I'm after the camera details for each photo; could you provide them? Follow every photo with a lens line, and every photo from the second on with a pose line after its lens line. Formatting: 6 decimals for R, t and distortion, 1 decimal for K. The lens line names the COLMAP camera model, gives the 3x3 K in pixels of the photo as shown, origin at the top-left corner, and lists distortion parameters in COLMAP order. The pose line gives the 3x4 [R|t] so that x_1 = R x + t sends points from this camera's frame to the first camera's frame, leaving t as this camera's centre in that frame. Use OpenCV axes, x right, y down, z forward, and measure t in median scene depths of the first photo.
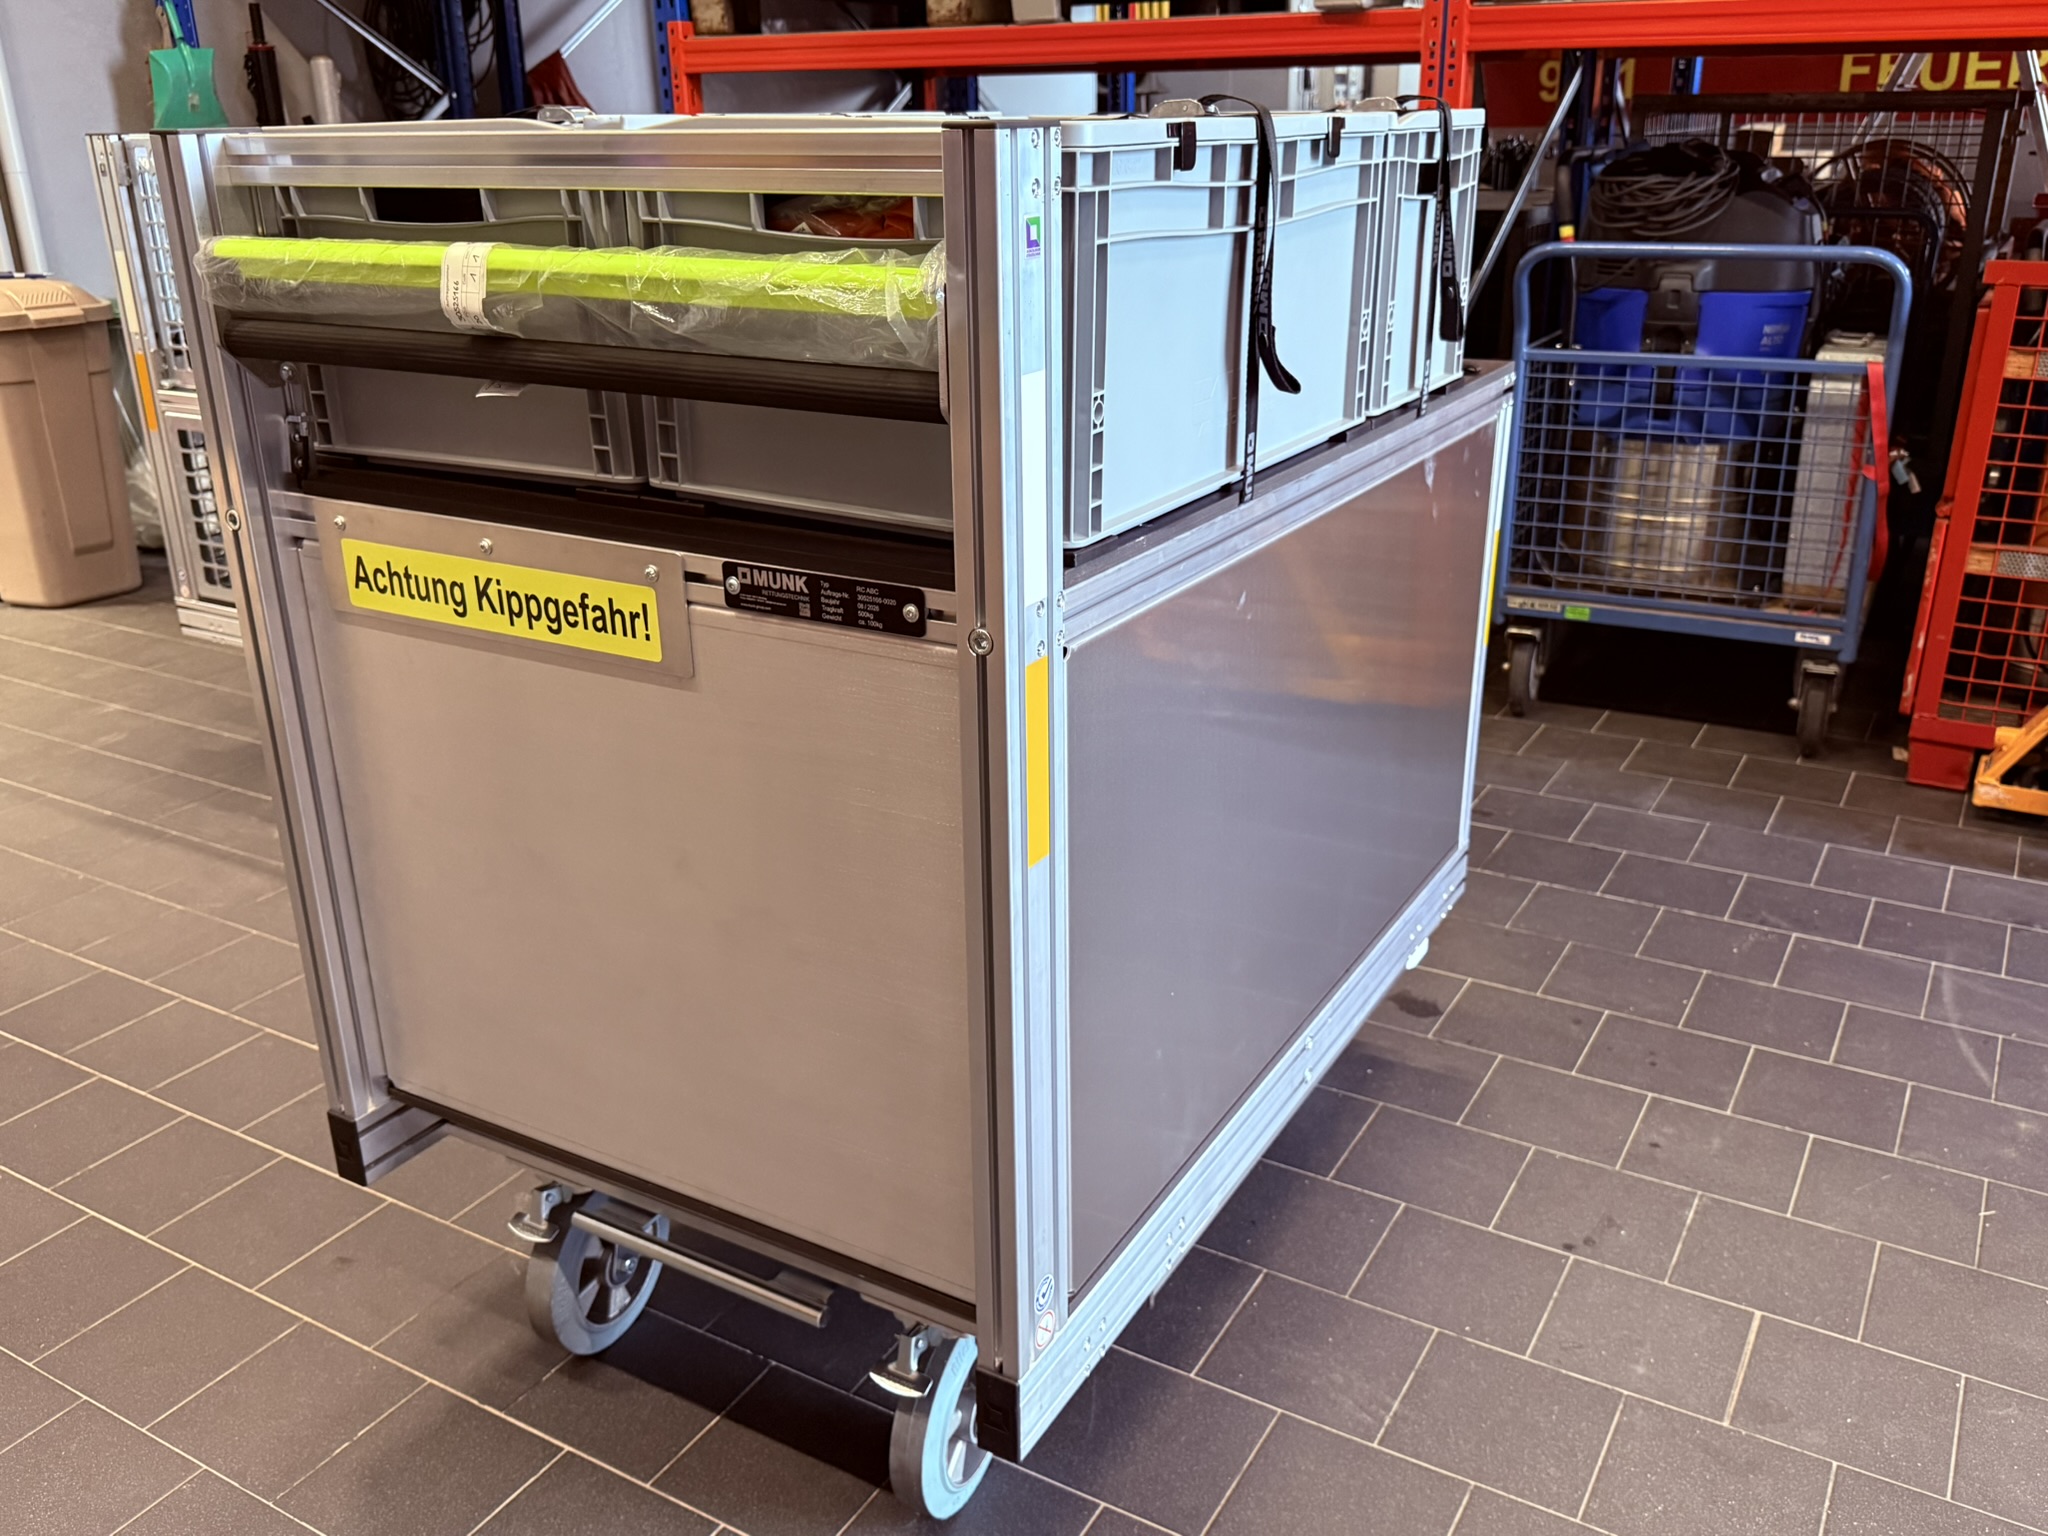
lens RADIAL K [[1693.6, 0, 1028.2], [0, 1693.6, 765.0], [0, 0, 1]] dist [0.000500, -0.009158]
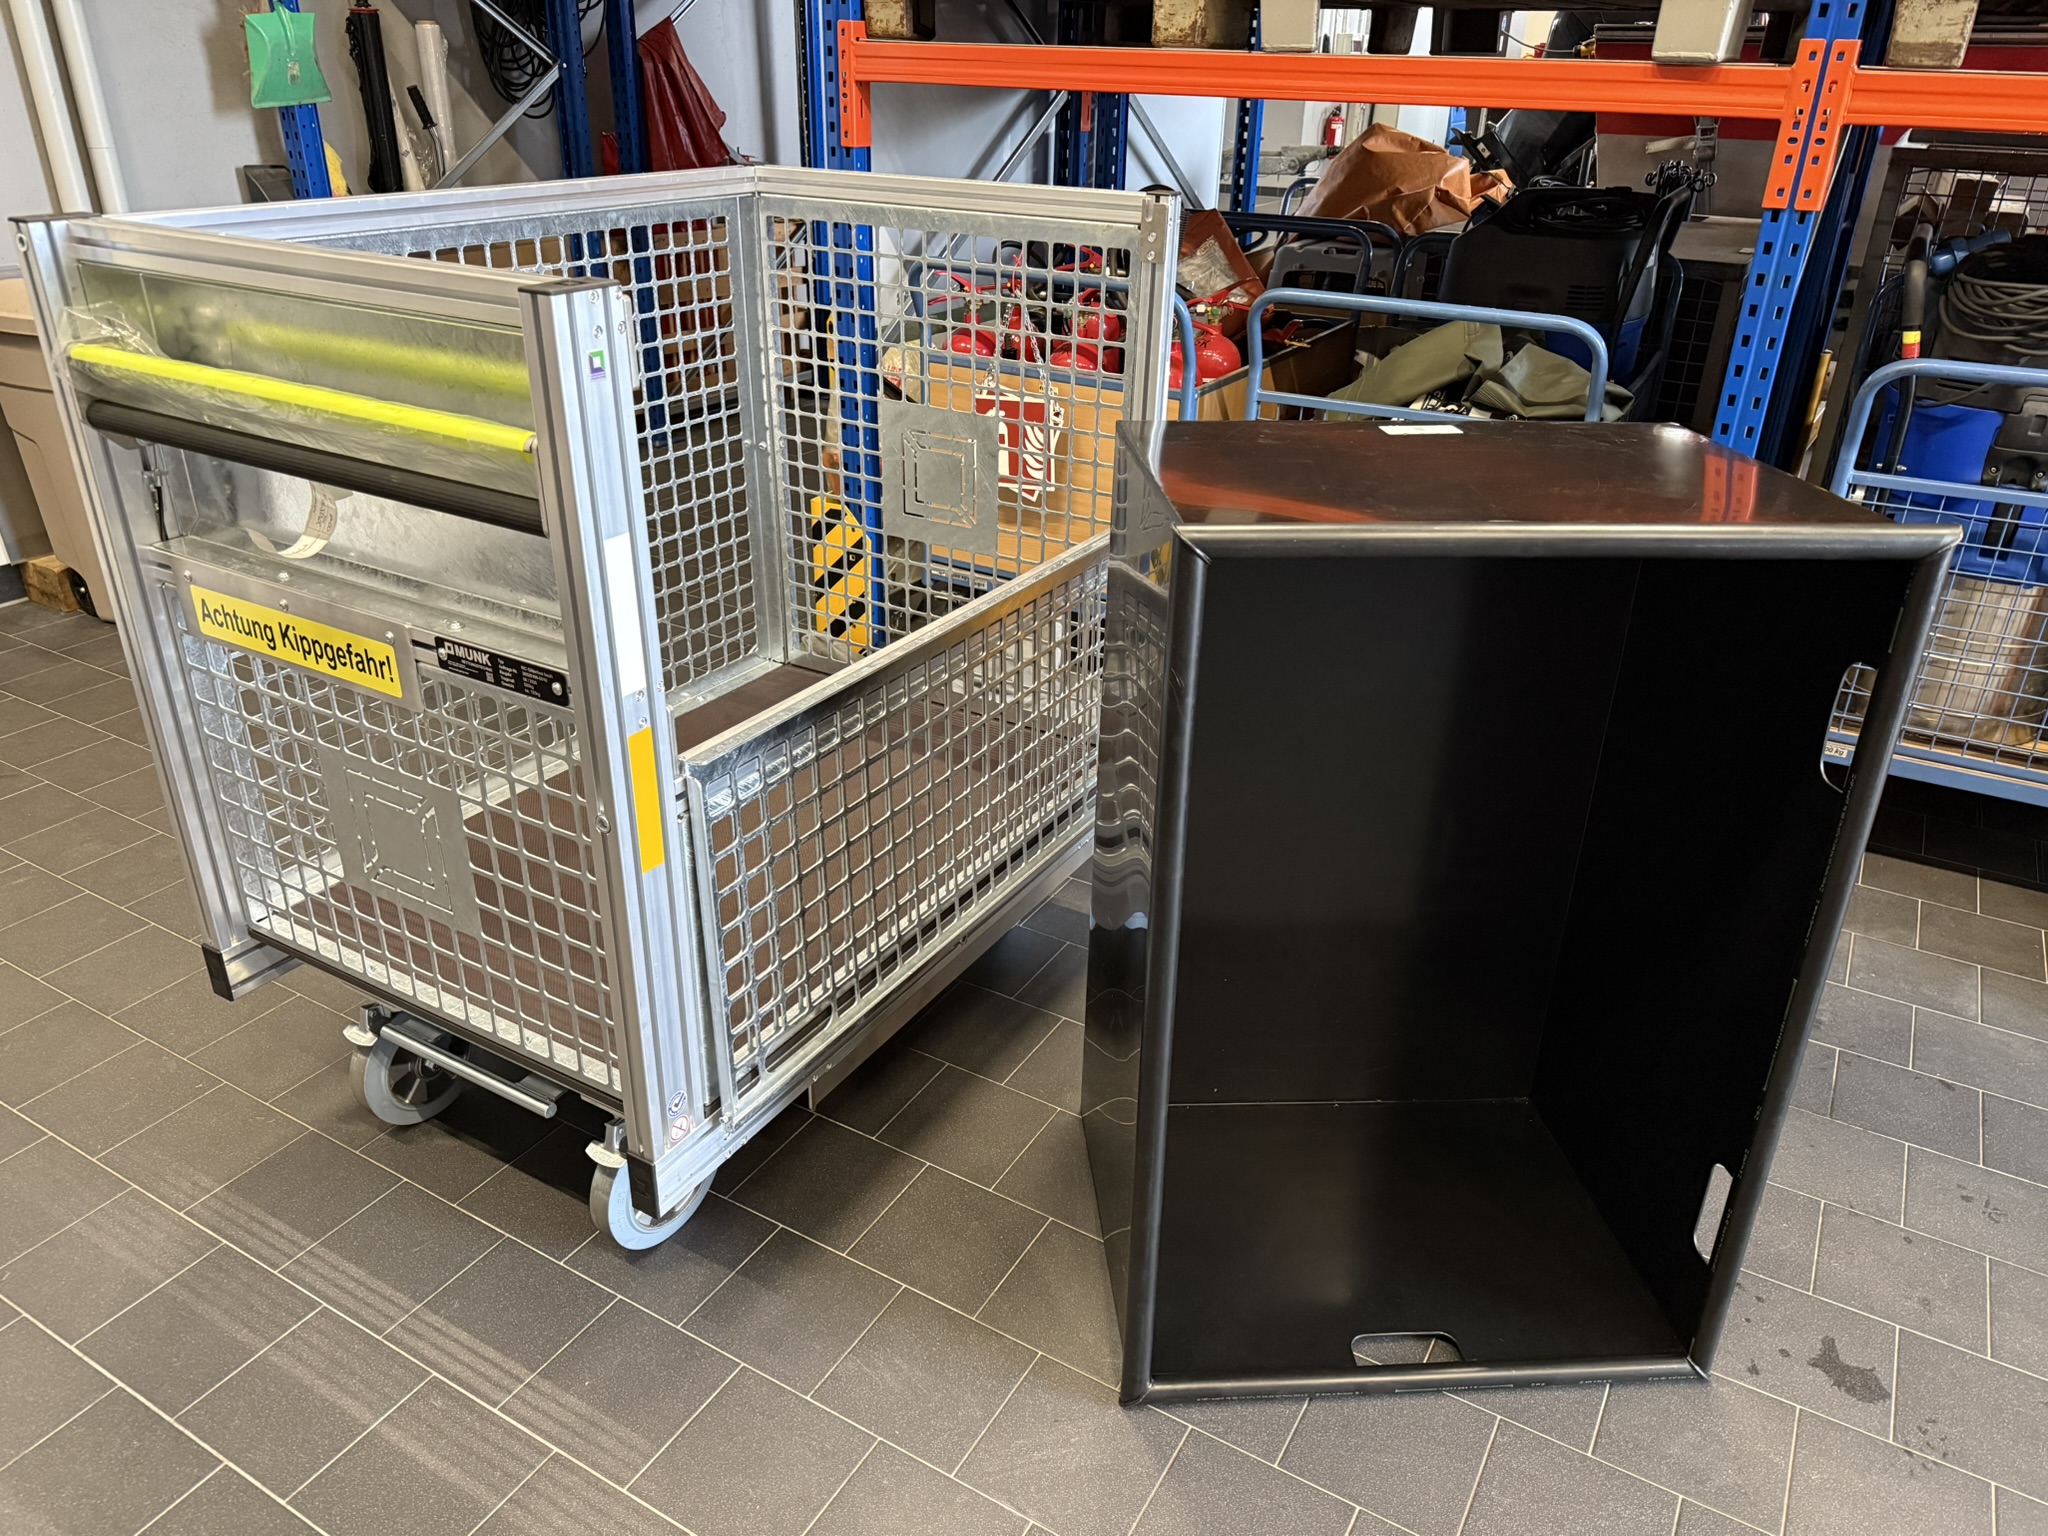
lens RADIAL K [[1434.3, 0, 1026.8], [0, 1434.3, 781.5], [0, 0, 1]] dist [0.028995, -0.034060]
pose [[0.999321, 0.030675, 0.020395, -0.095384], [-0.032618, 0.994151, 0.102955, -0.099583], [-0.017117, -0.103550, 0.994477, 0.164546]]
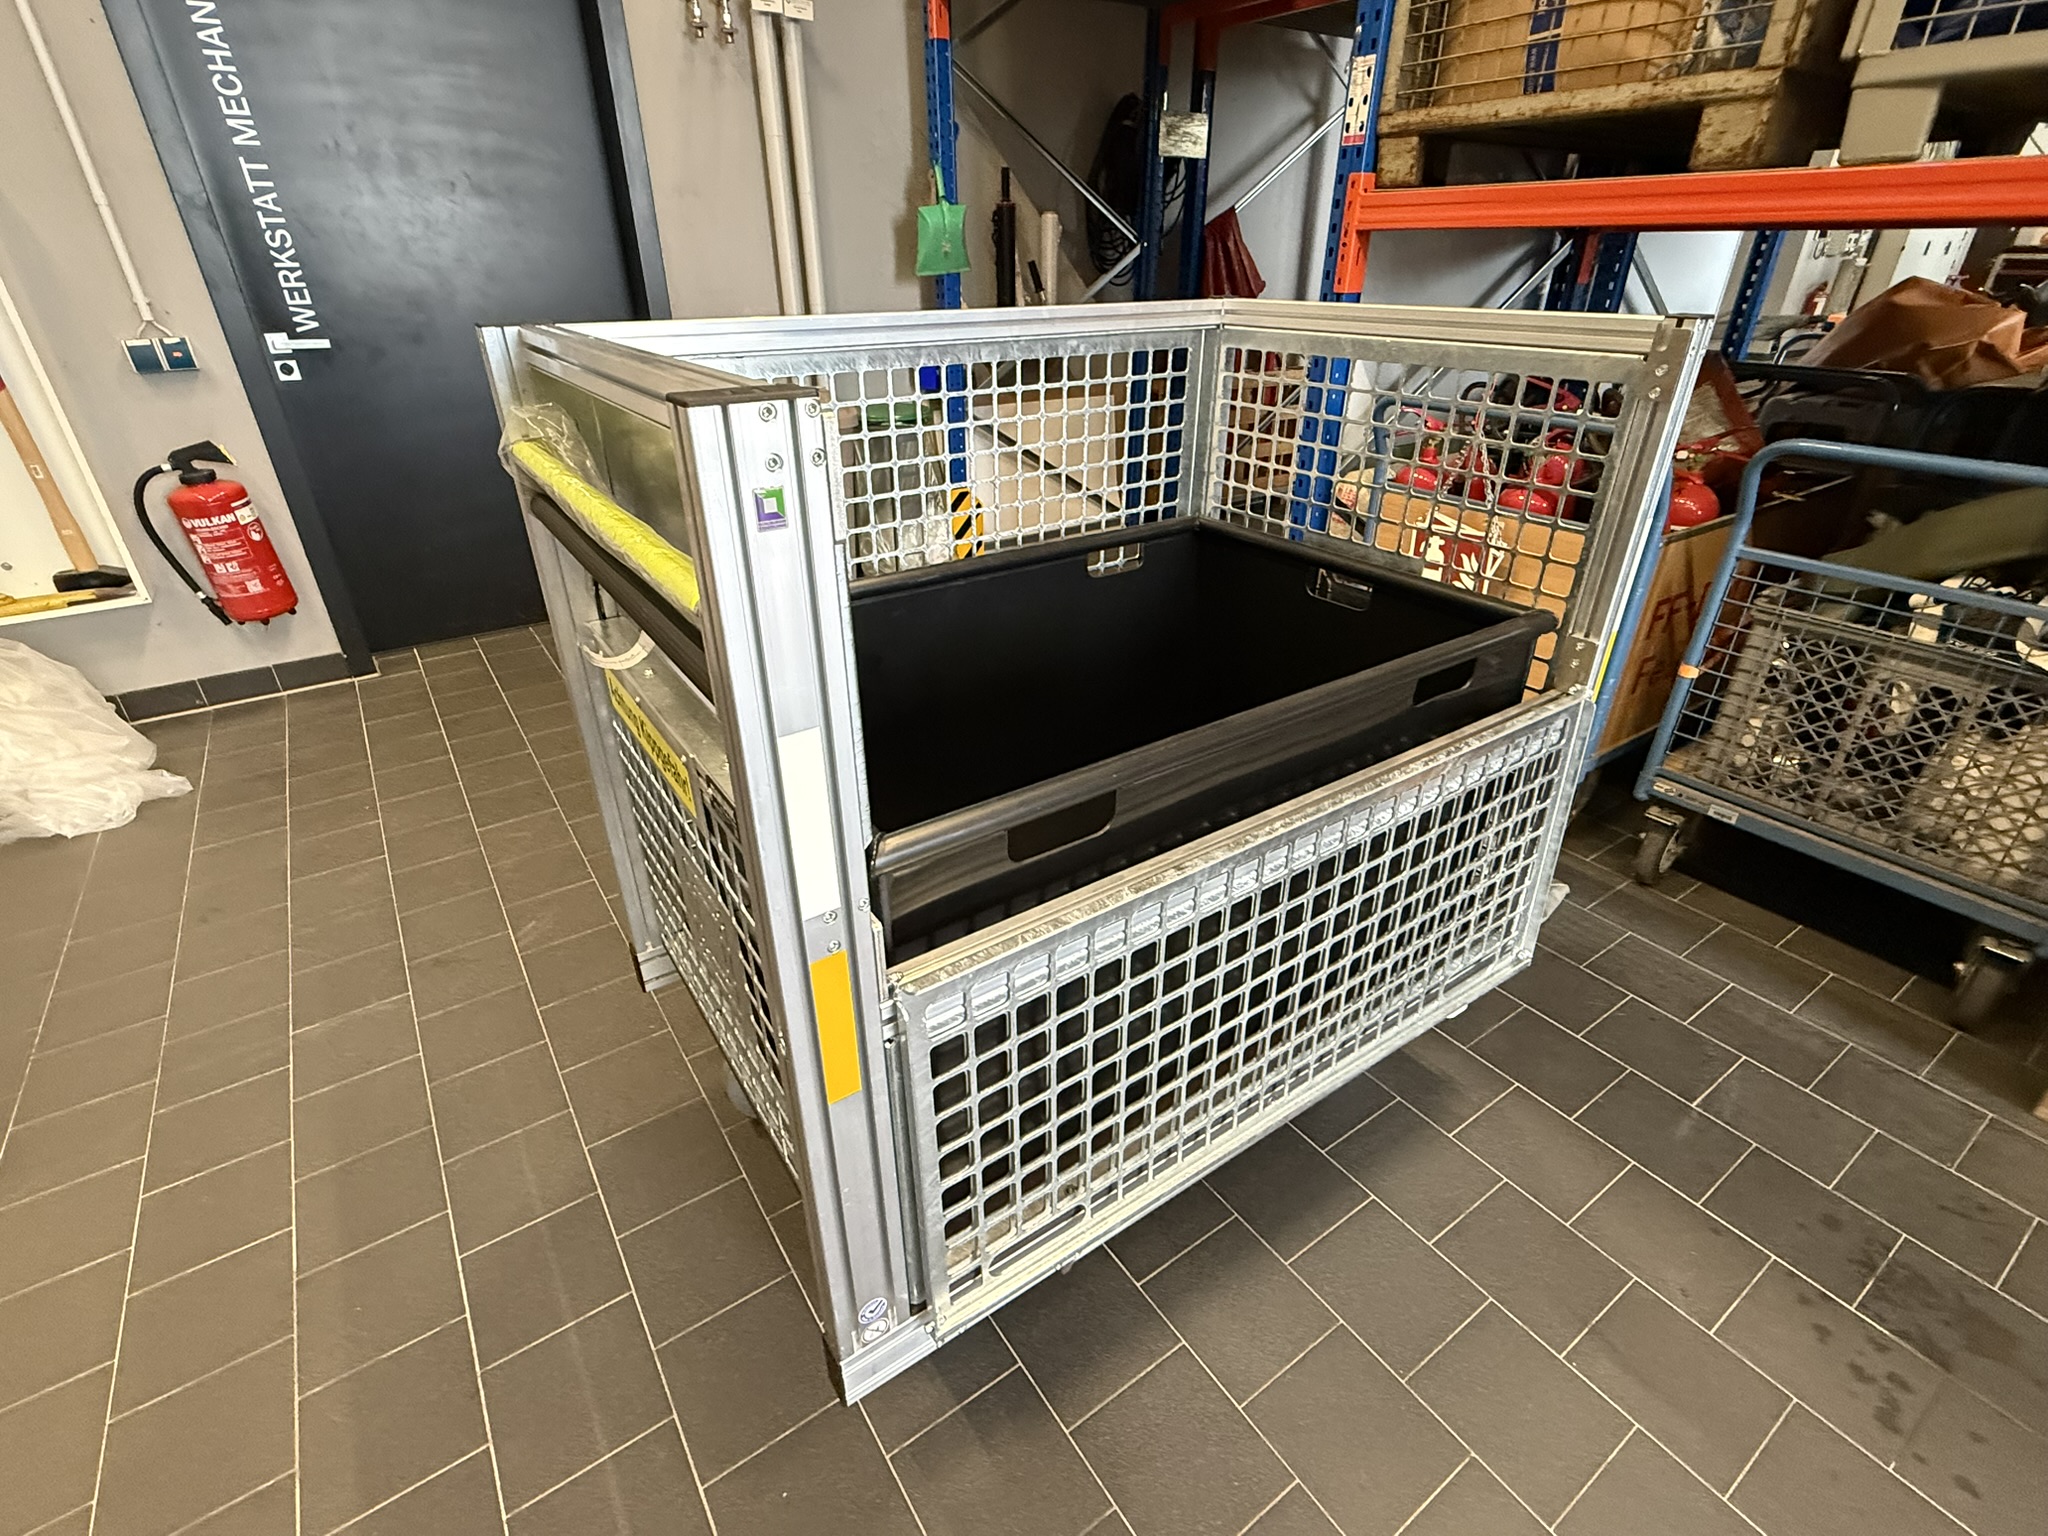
lens RADIAL K [[947.9, 0, 1023.7], [0, 947.9, 768.3], [0, 0, 1]] dist [-0.001160, -0.001775]
pose [[0.905090, 0.212270, -0.368449, -0.089442], [-0.160327, 0.972893, 0.166659, -0.136763], [0.393838, -0.091769, 0.914588, 0.325119]]
